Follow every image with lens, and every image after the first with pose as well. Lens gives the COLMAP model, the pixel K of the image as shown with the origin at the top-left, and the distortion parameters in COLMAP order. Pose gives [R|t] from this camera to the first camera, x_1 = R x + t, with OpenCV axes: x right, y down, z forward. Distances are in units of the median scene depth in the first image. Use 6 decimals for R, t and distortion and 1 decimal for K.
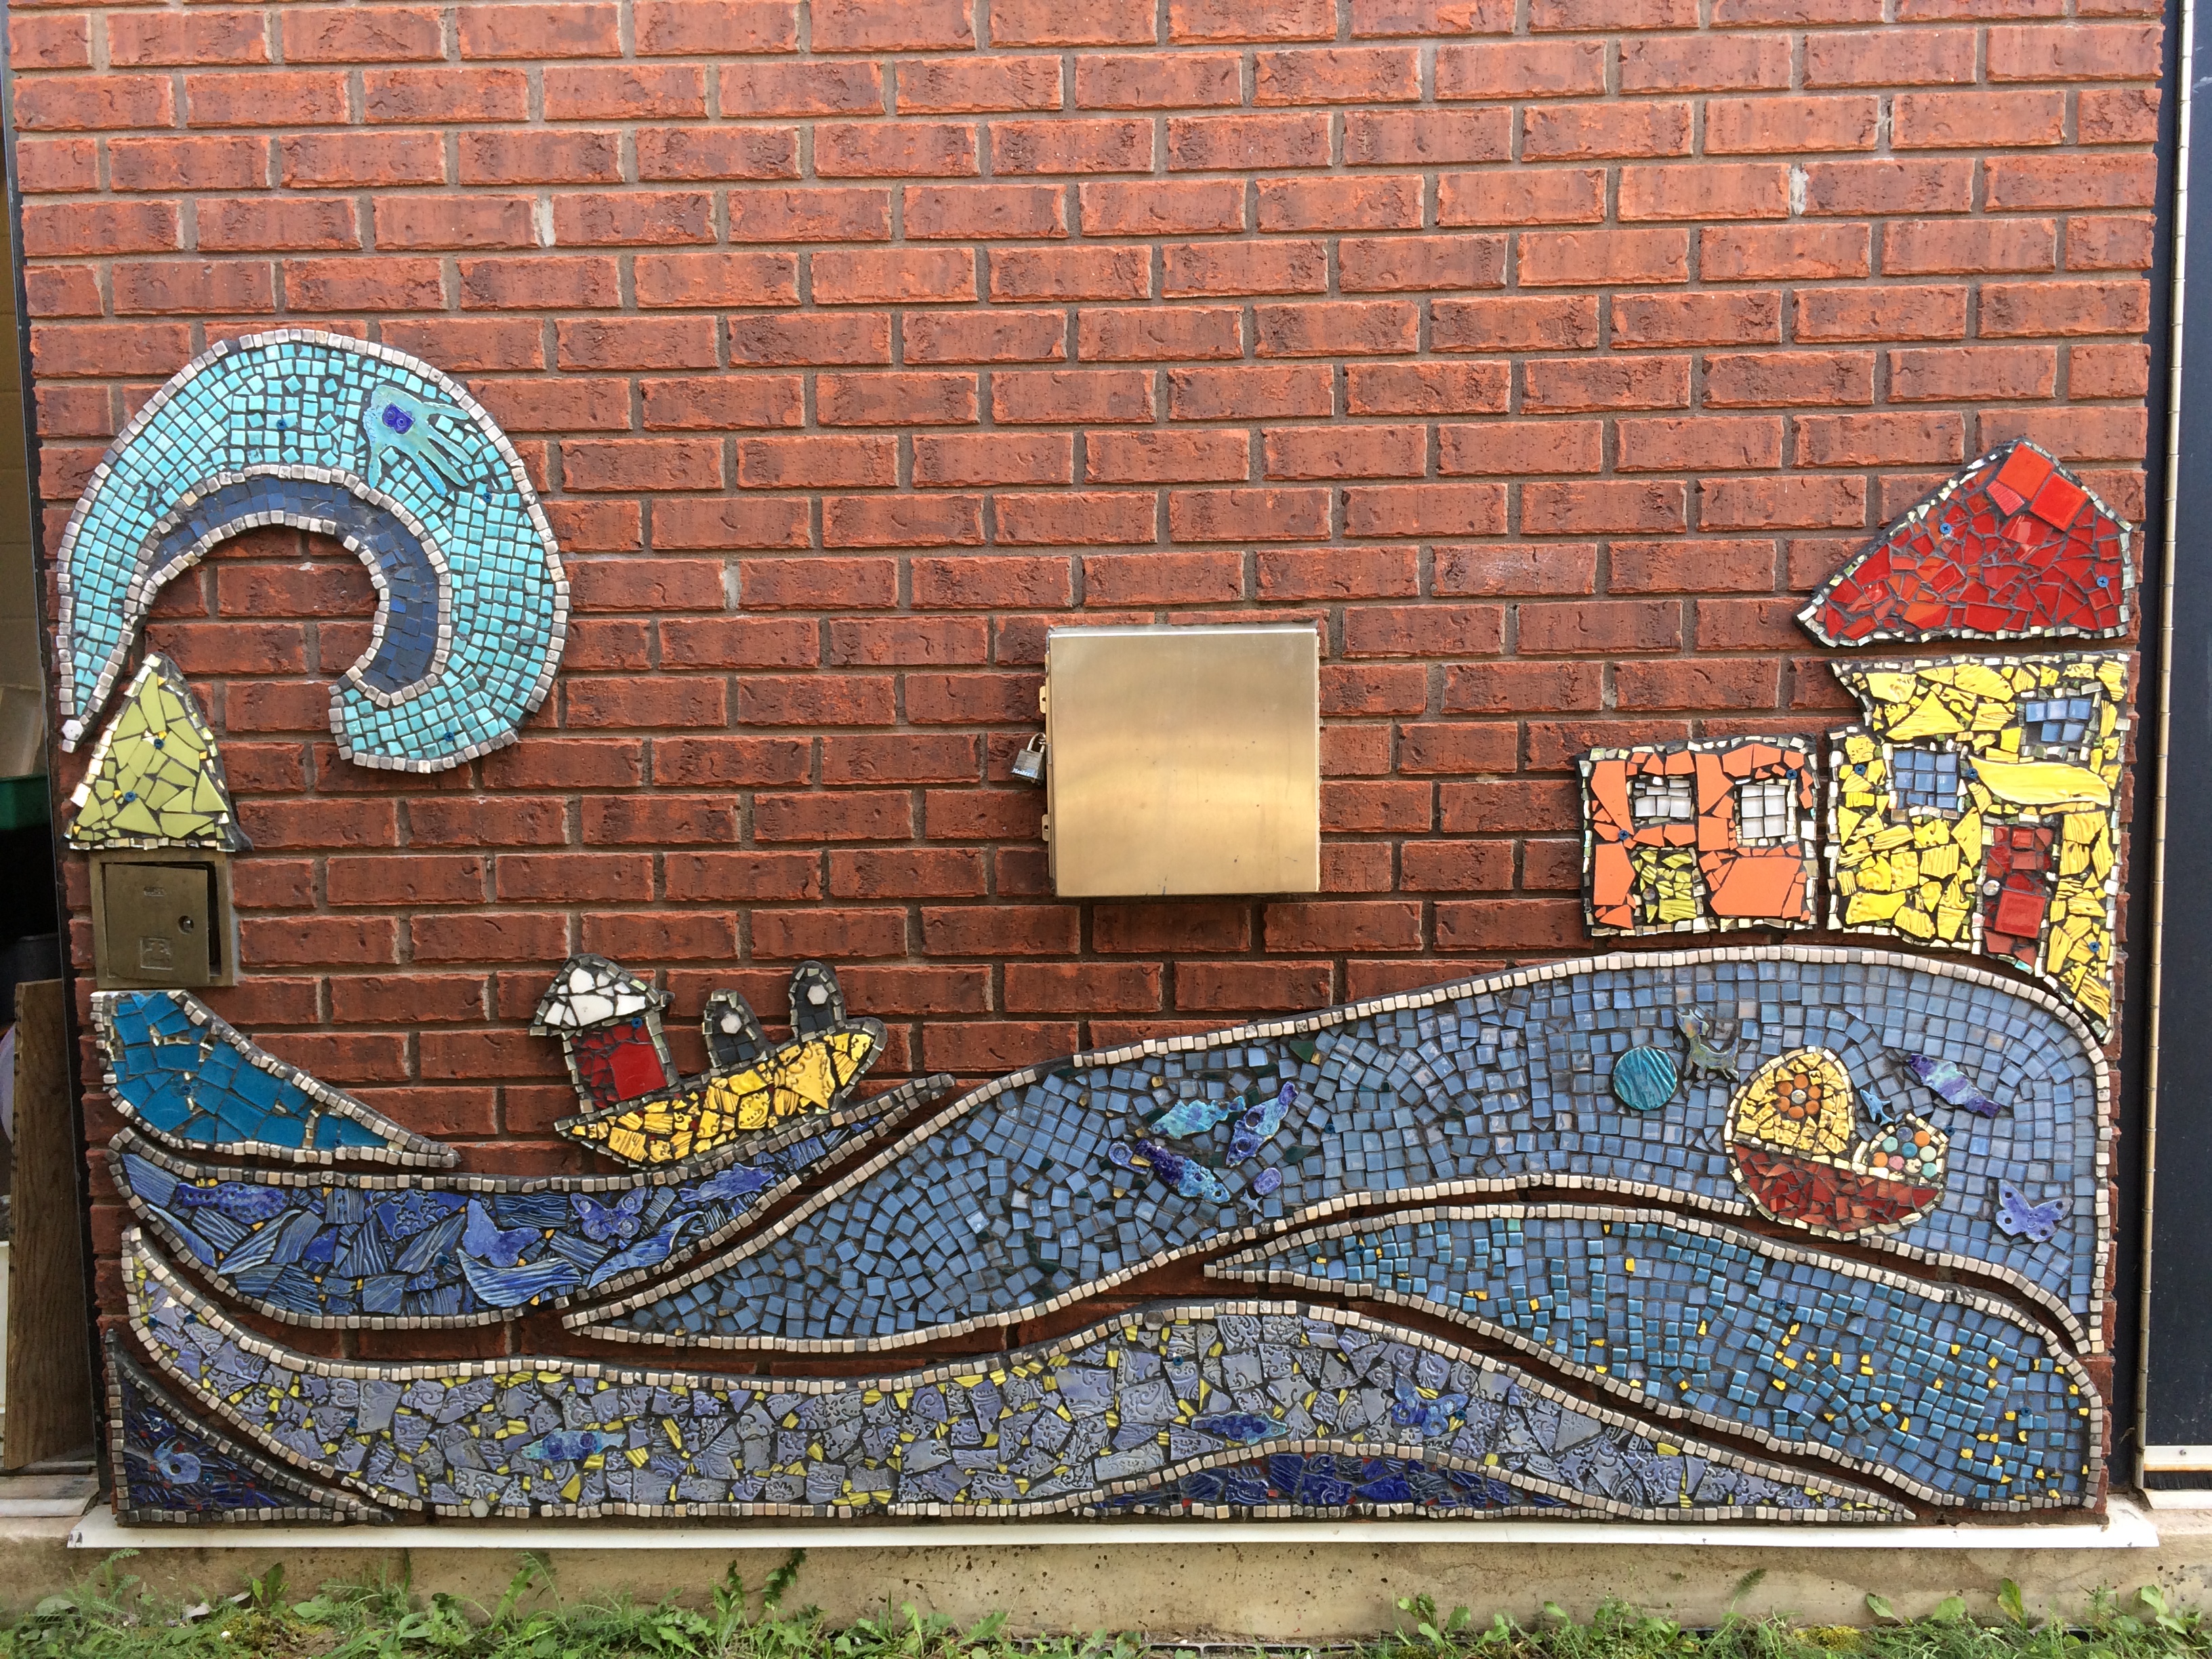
lens RADIAL K [[1886.0, 0, 1098.9], [0, 1886.0, 831.8], [0, 0, 1]] dist [0.078639, -0.107724]
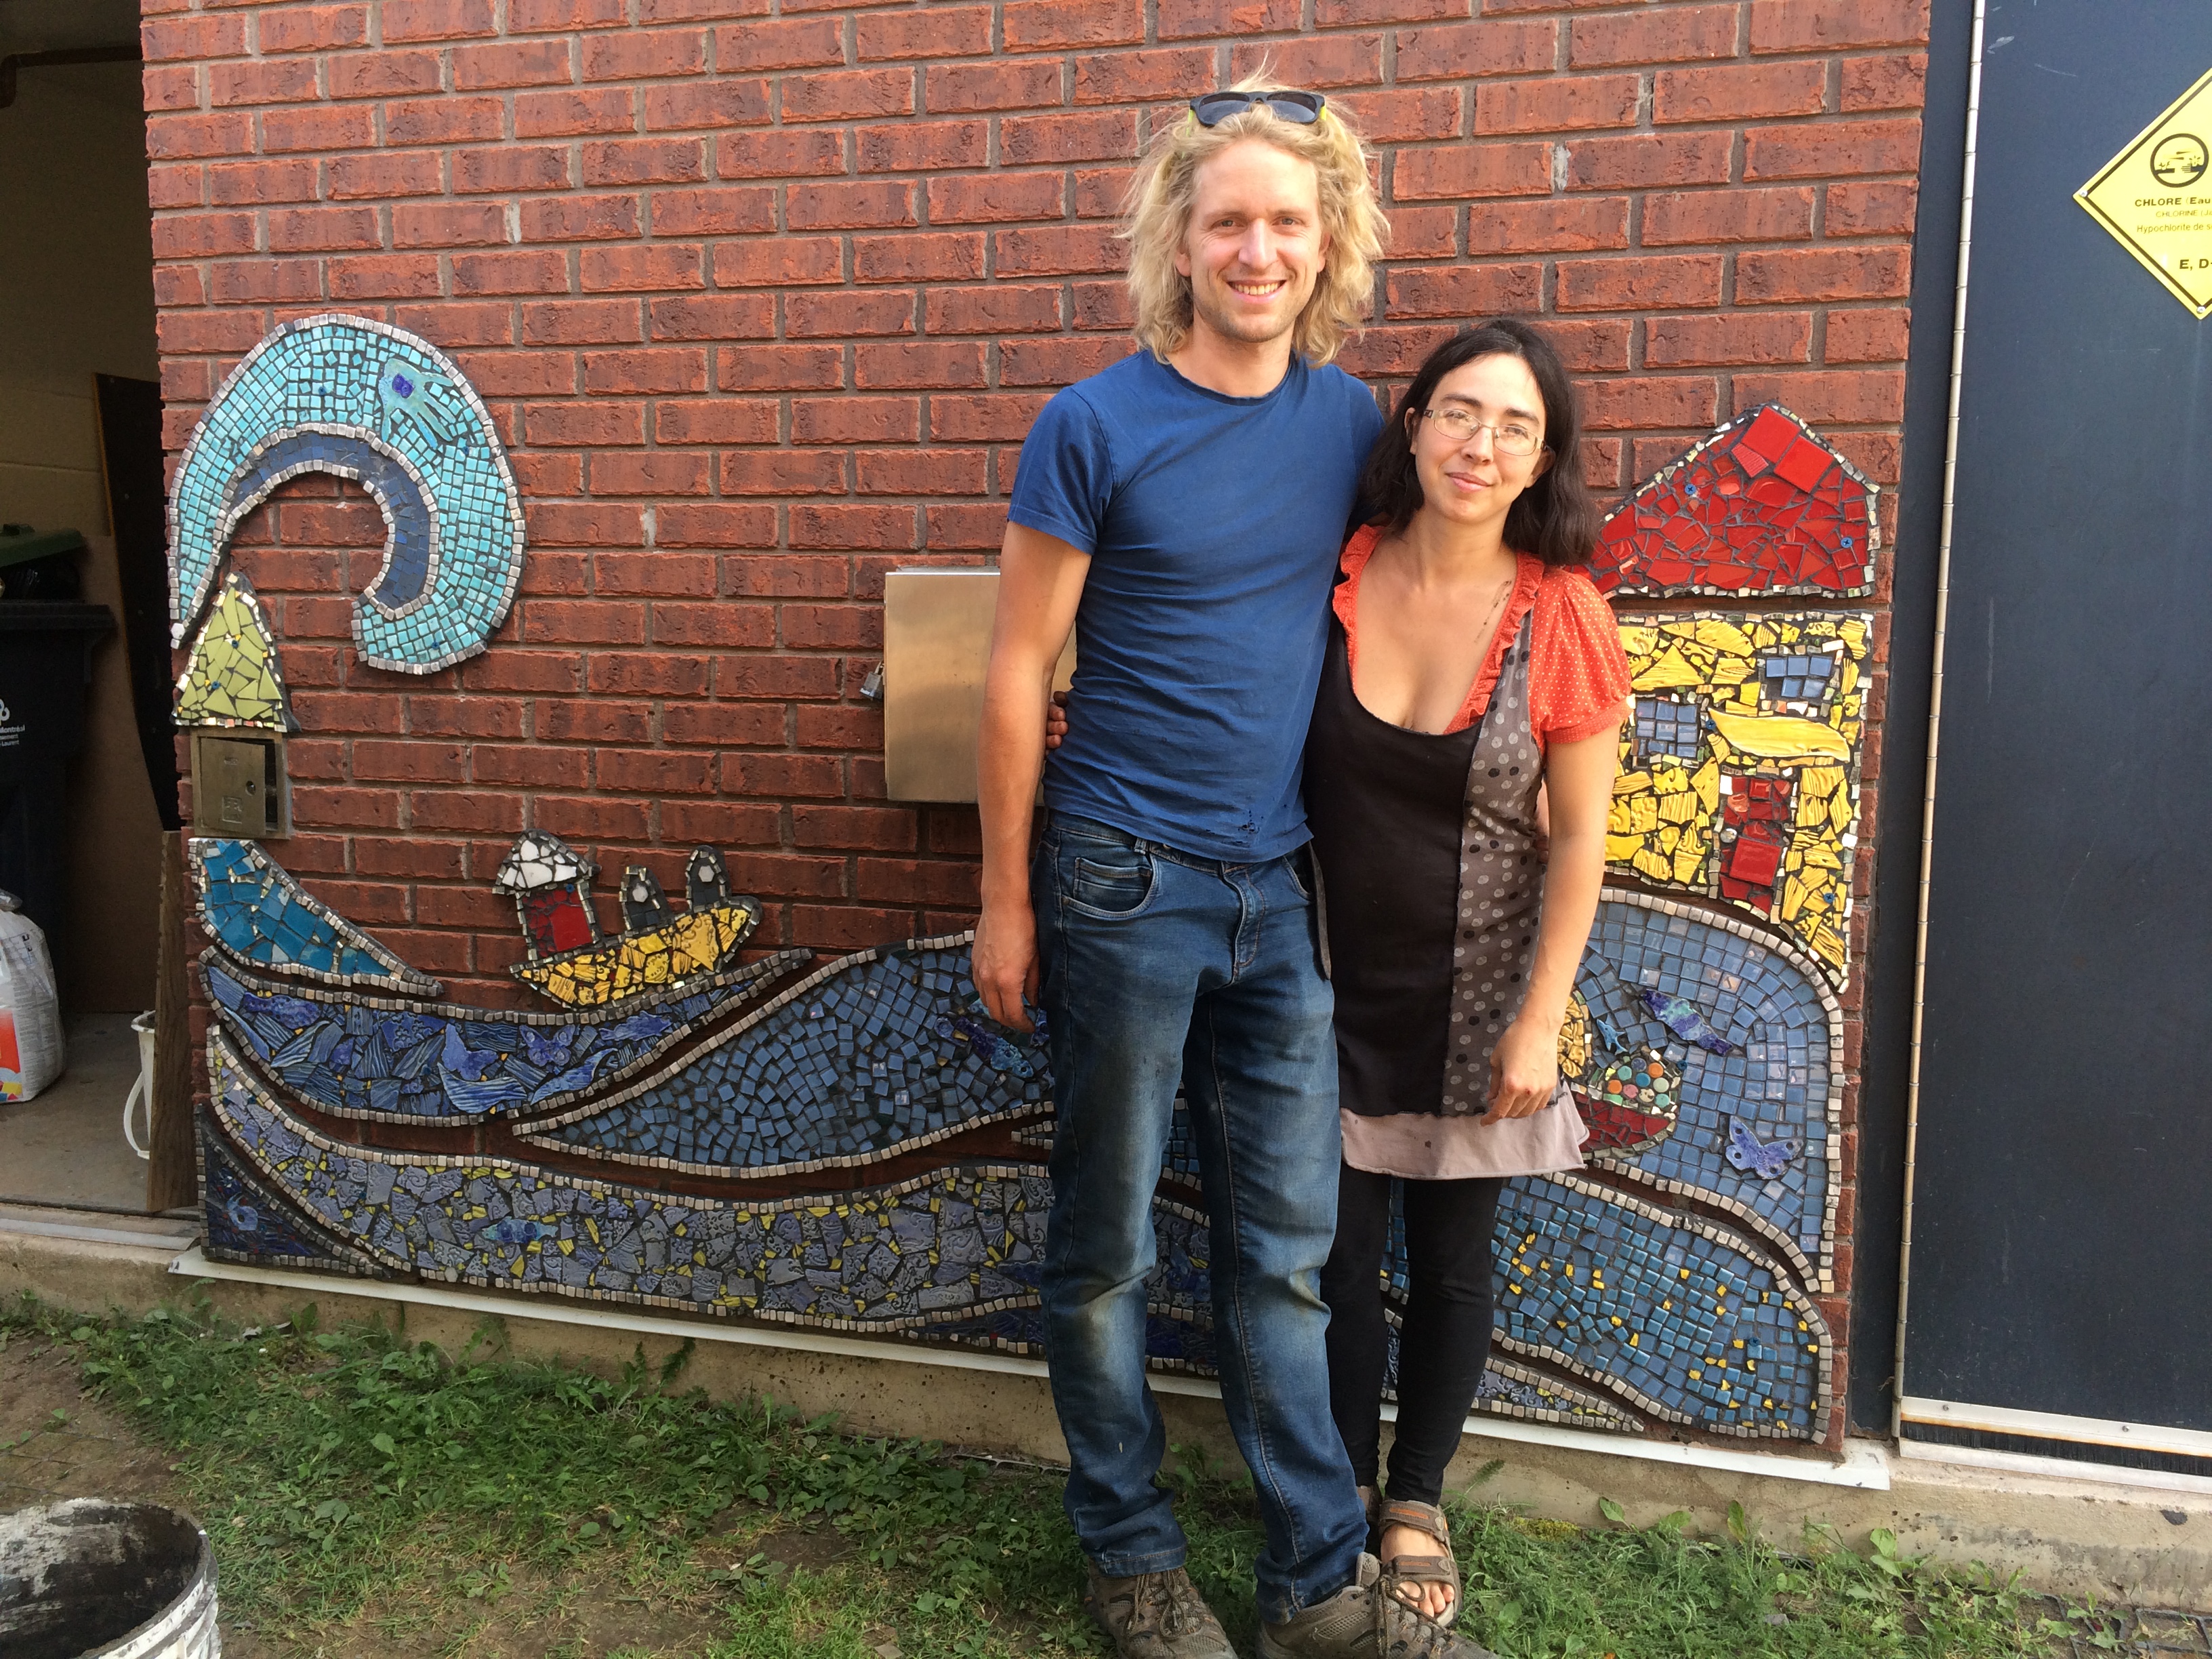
lens RADIAL K [[1886.0, 0, 1111.0], [0, 1886.0, 840.6], [0, 0, 1]] dist [0.078639, -0.107724]
pose [[0.968558, 0.055287, -0.242566, 0.384390], [-0.050529, 0.998389, 0.025796, 0.021968], [0.243602, -0.012729, 0.969792, -0.088585]]
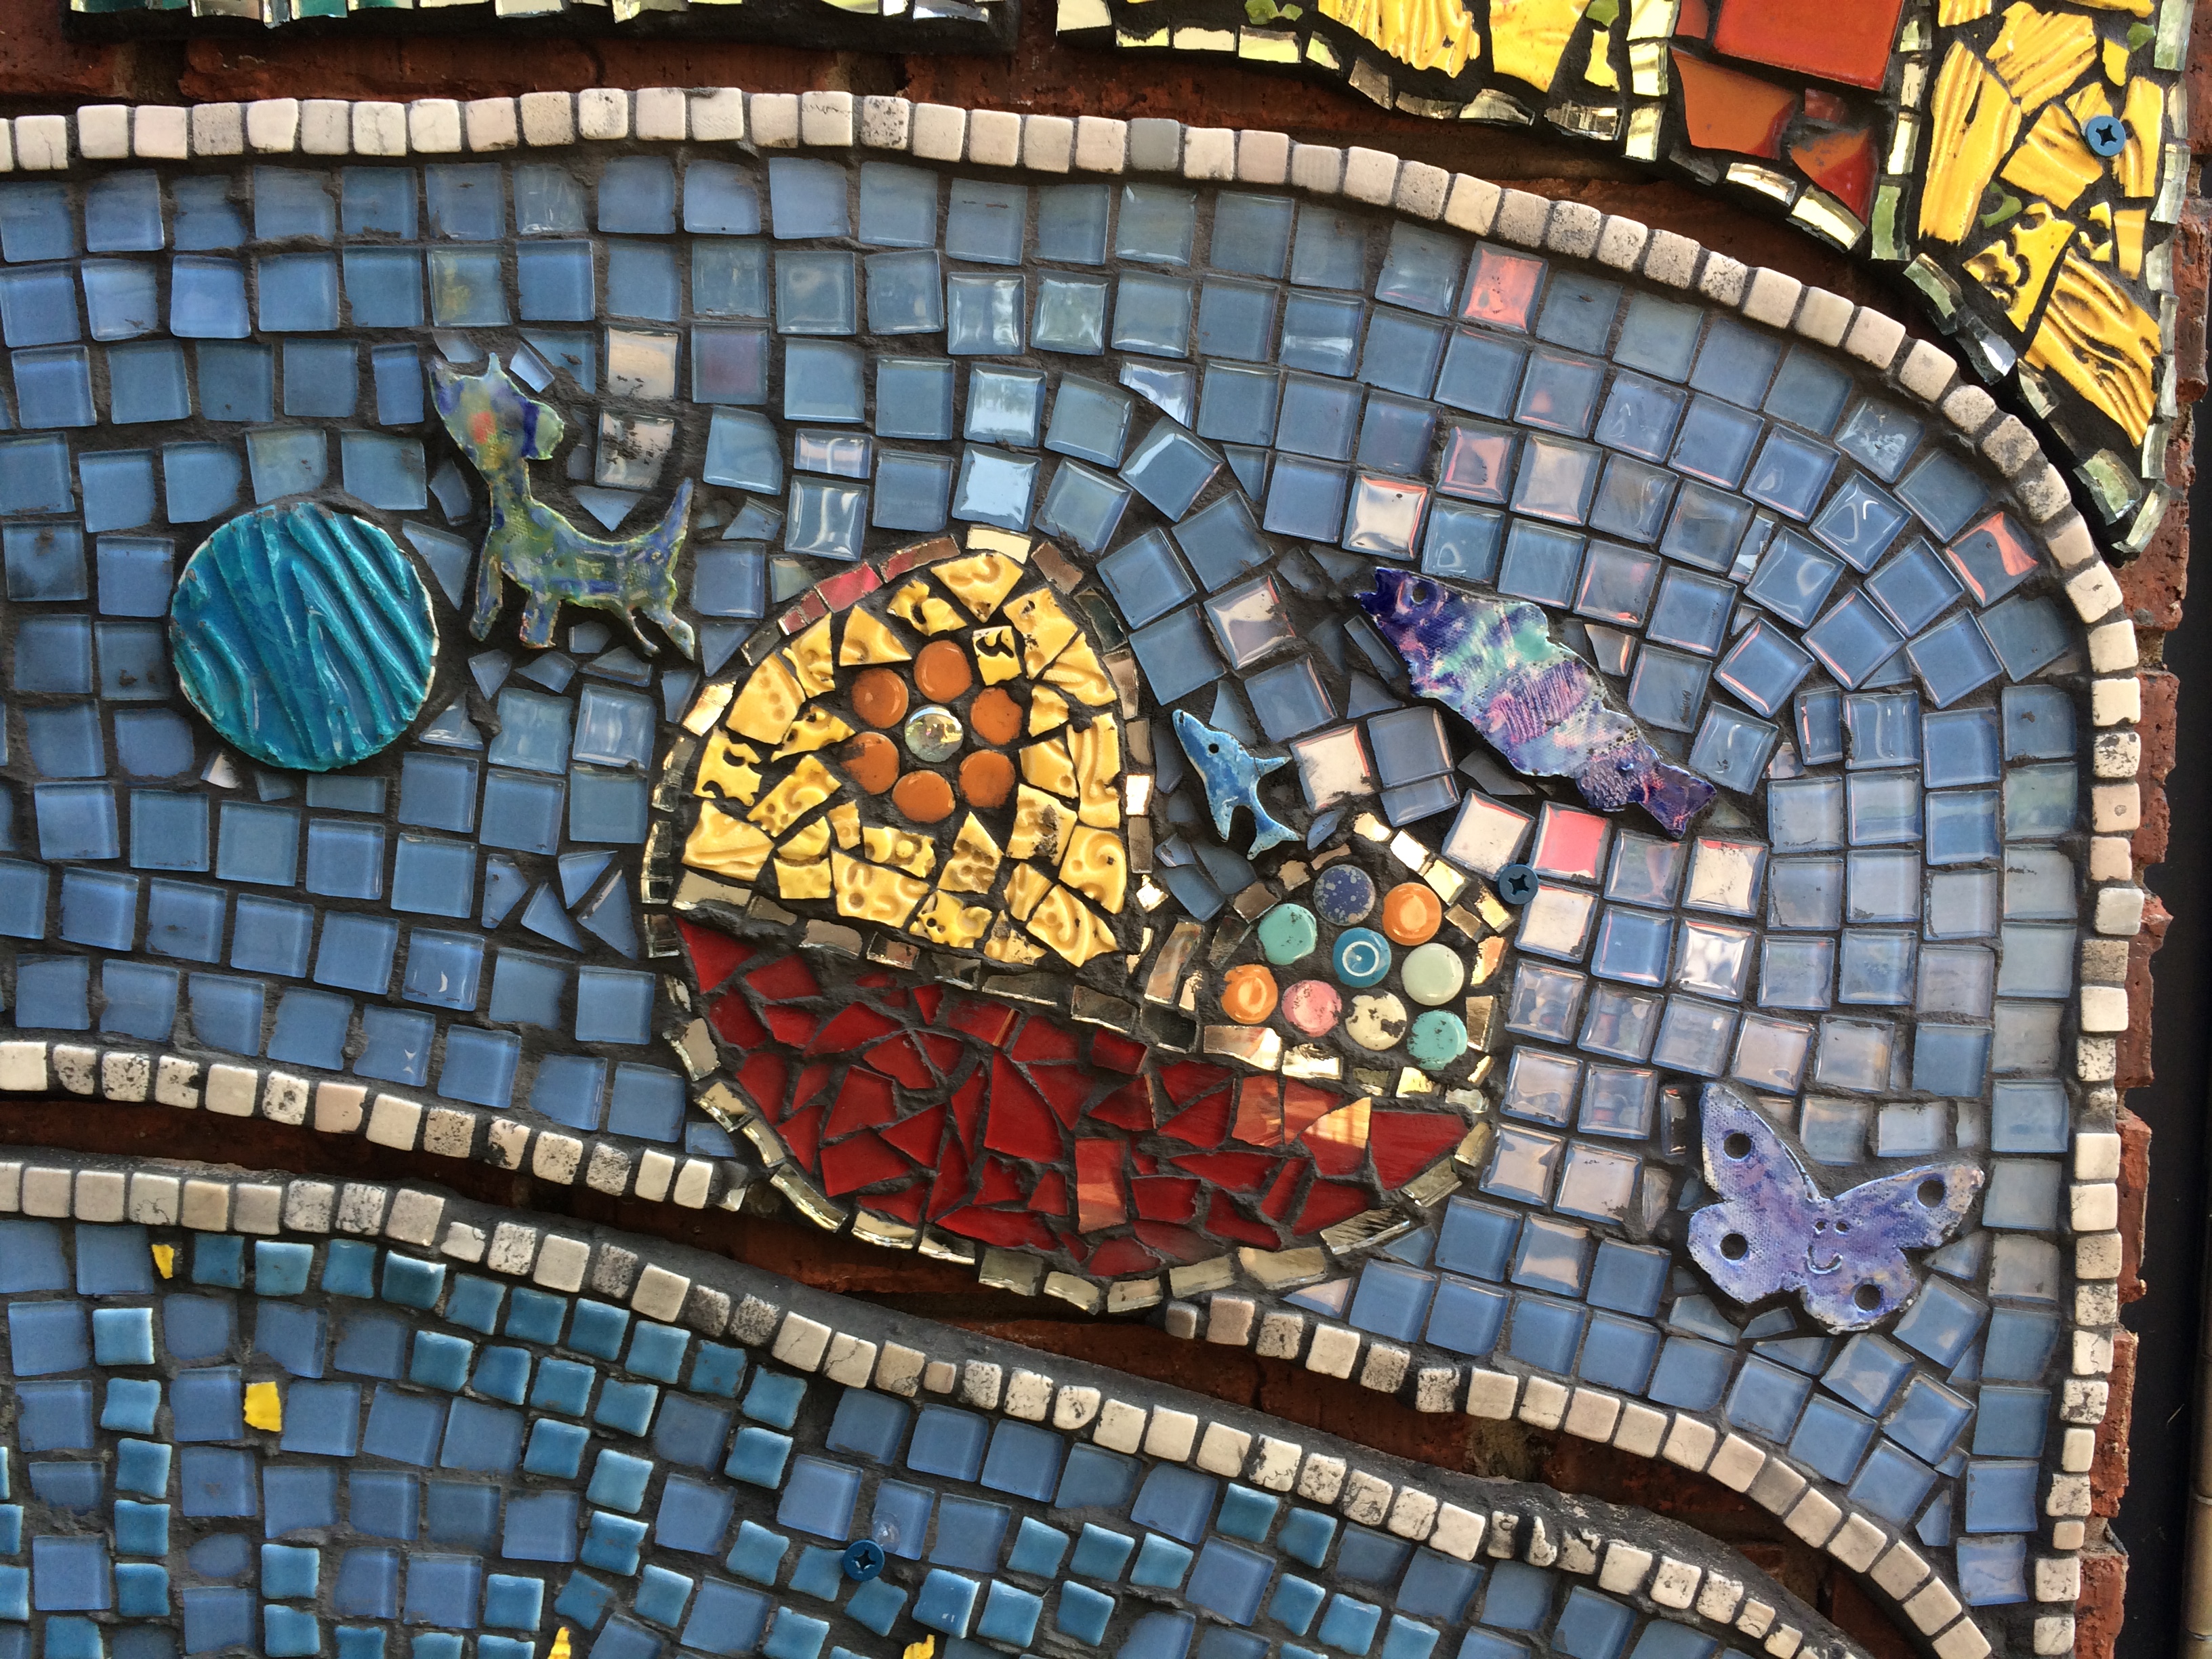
lens RADIAL K [[1886.0, 0, 1104.0], [0, 1886.0, 828.7], [0, 0, 1]] dist [0.078639, -0.107724]
pose [[0.997433, 0.032206, 0.063951, 0.371599], [-0.031880, 0.999473, -0.006120, 0.151274], [-0.064115, 0.004065, 0.997934, 0.747329]]
